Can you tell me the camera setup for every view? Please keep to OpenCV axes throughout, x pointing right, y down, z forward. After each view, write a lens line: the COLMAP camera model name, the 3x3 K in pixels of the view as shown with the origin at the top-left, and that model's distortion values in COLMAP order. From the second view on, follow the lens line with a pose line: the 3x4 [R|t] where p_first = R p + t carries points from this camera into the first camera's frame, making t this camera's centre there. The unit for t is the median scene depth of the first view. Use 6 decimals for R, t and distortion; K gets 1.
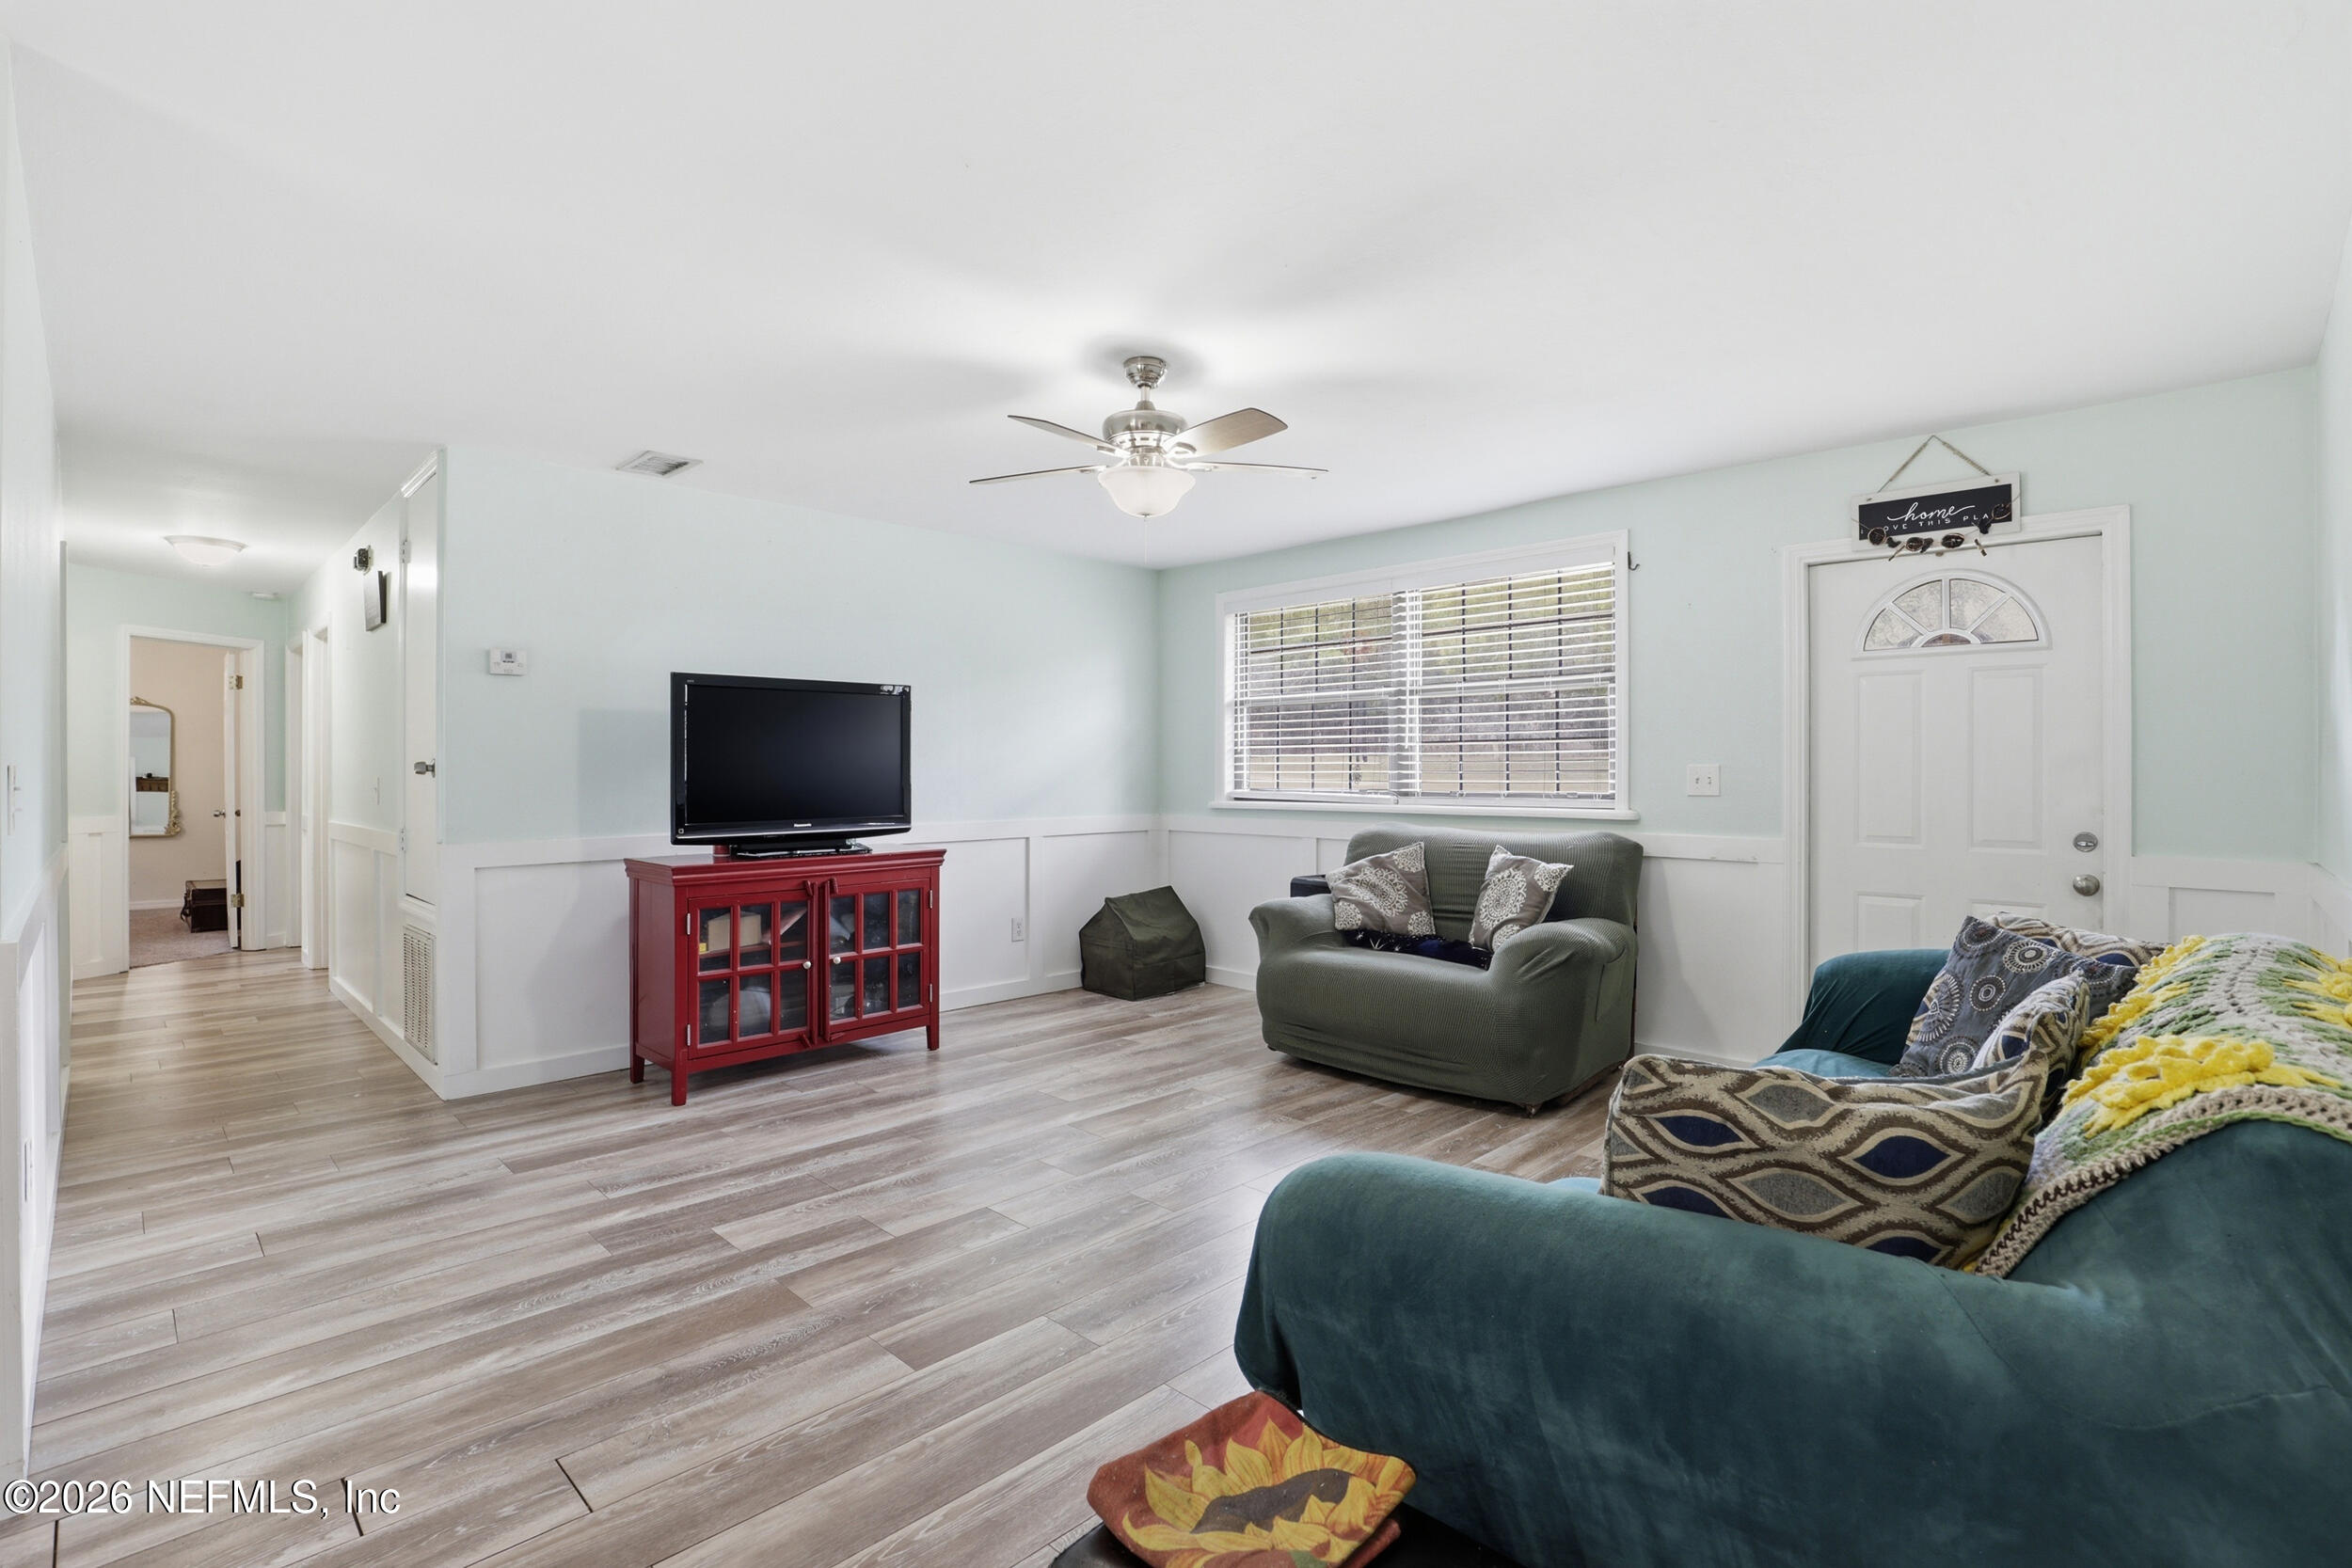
lens RADIAL K [[1087.7, 0, 1181.3], [0, 1087.7, 776.0], [0, 0, 1]] dist [-0.026086, -0.000238]
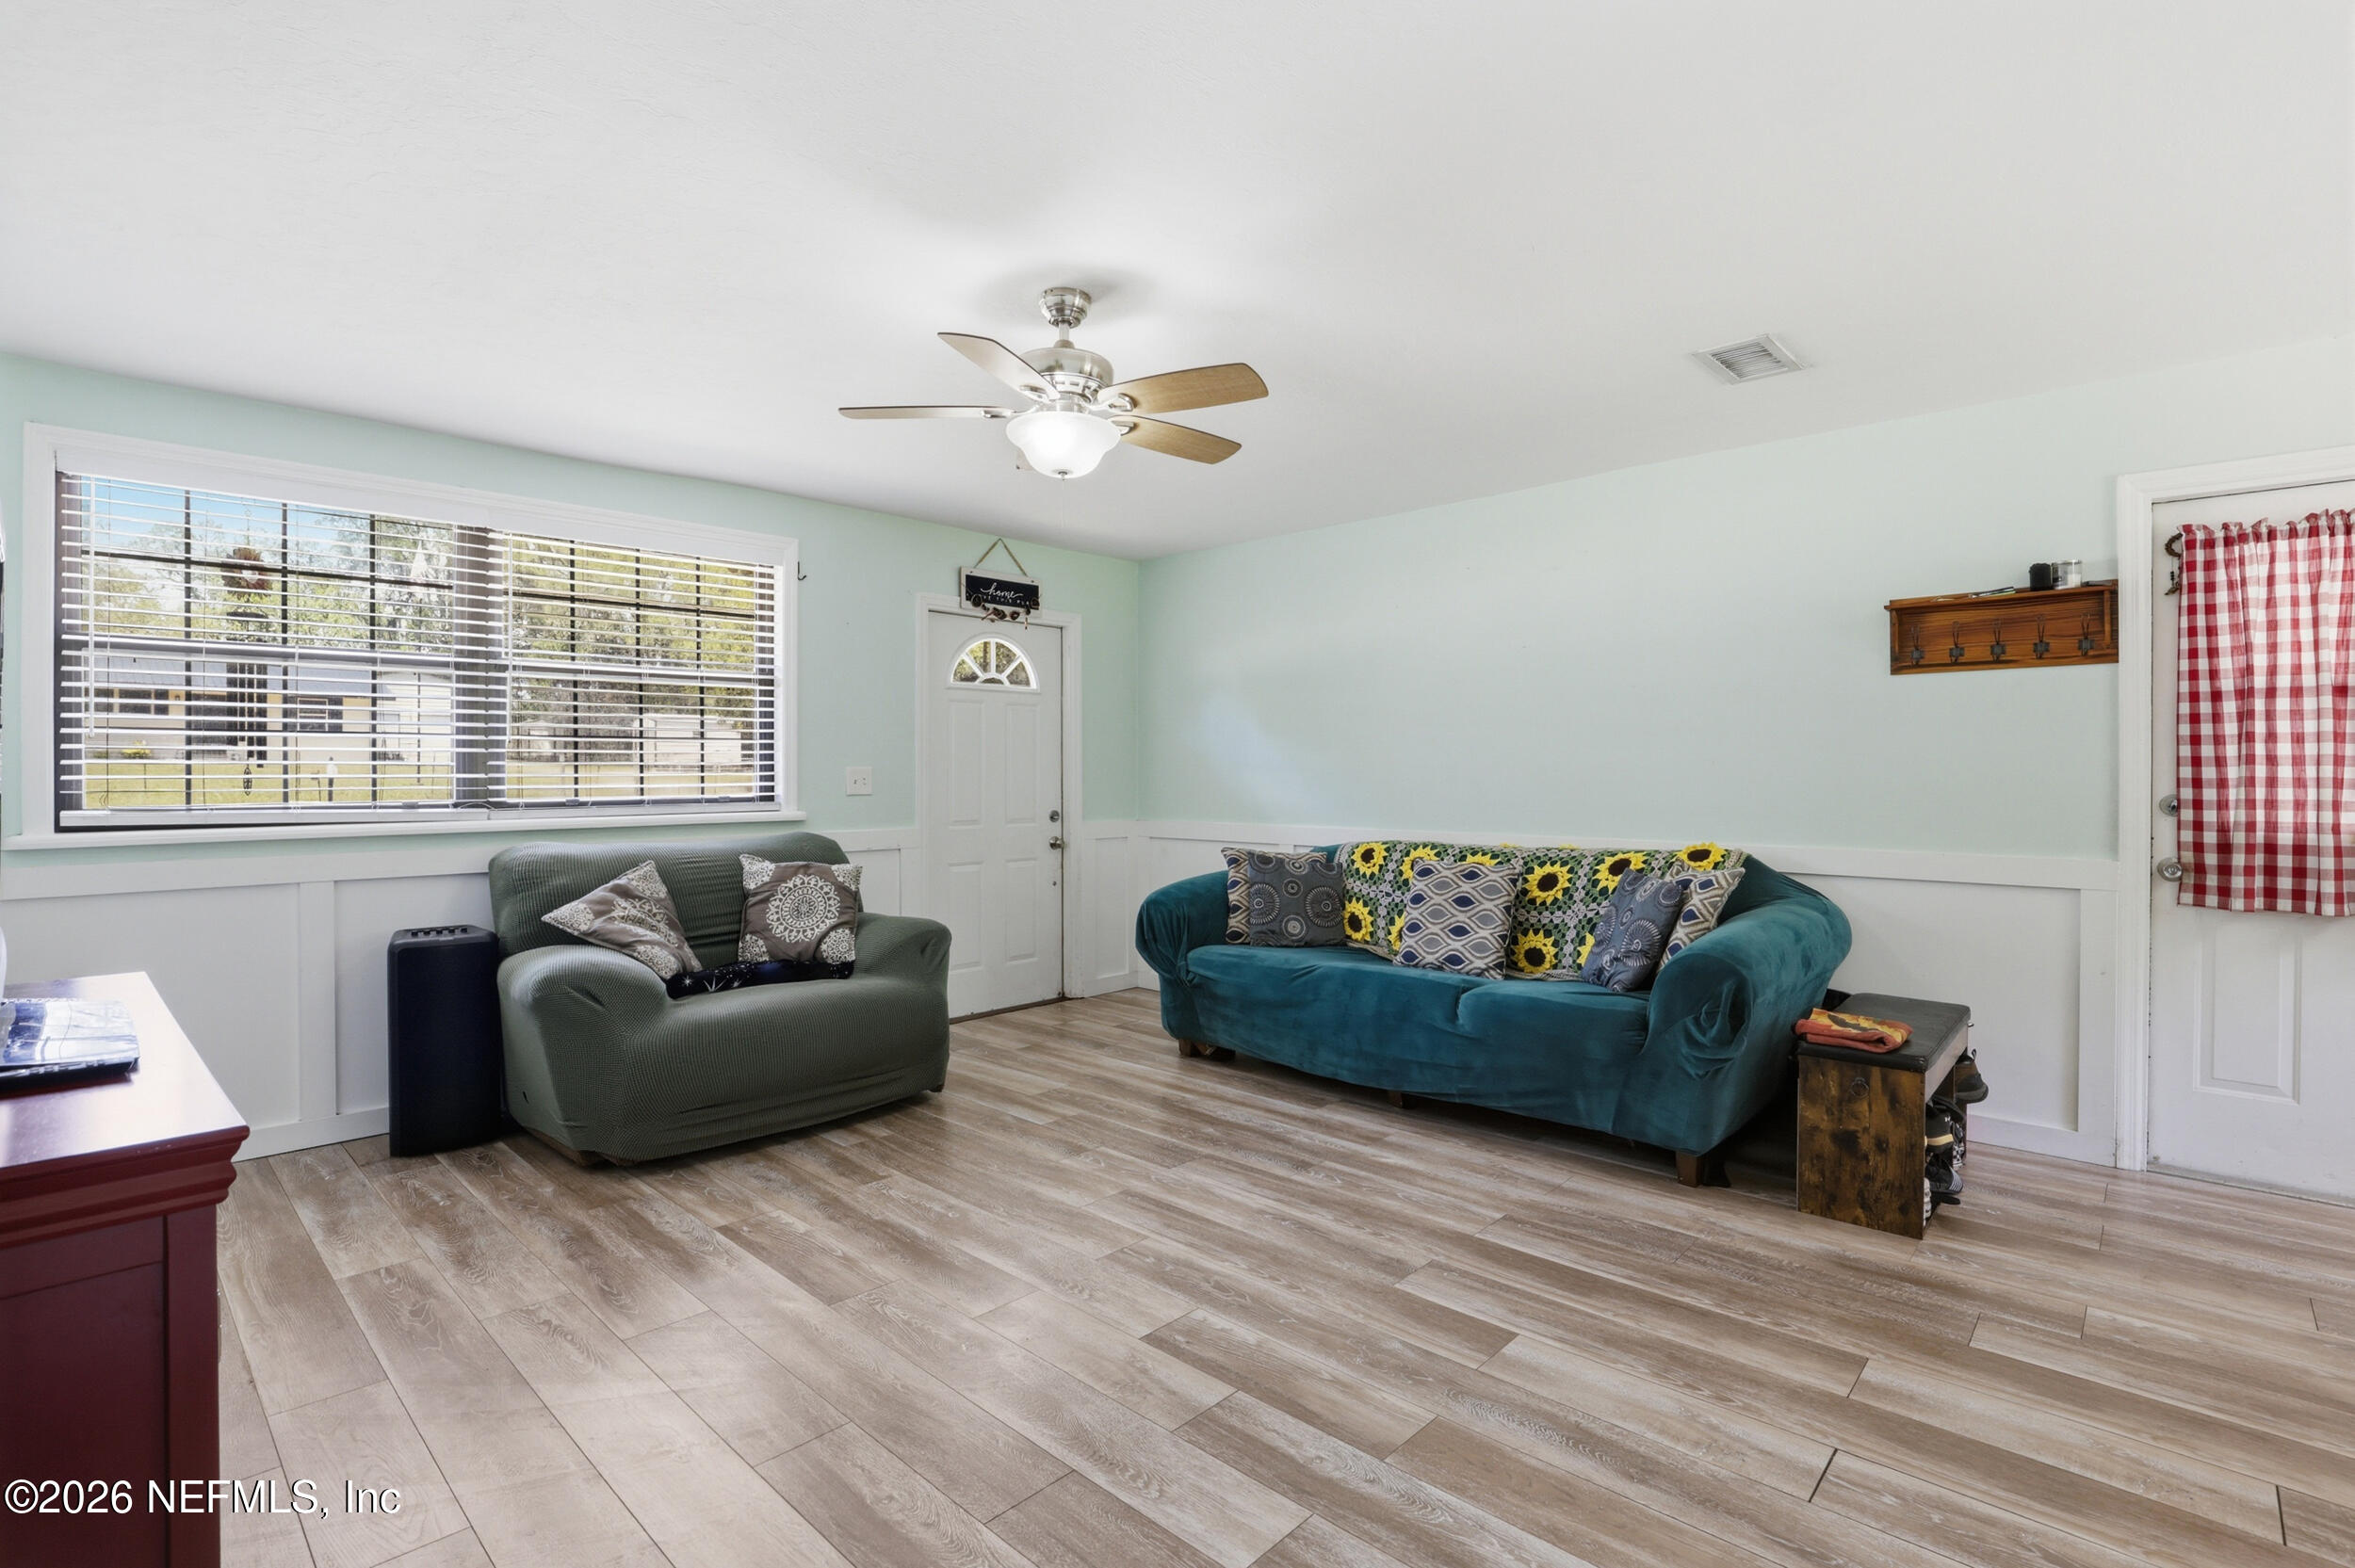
lens RADIAL K [[1089.1, 0, 1182.5], [0, 1089.1, 778.6], [0, 0, 1]] dist [-0.026086, -0.000238]
pose [[-0.020739, -0.005640, 0.999769, -0.762514], [0.007003, 0.999959, 0.005786, -0.003342], [-0.999760, 0.007122, -0.020699, 0.790687]]
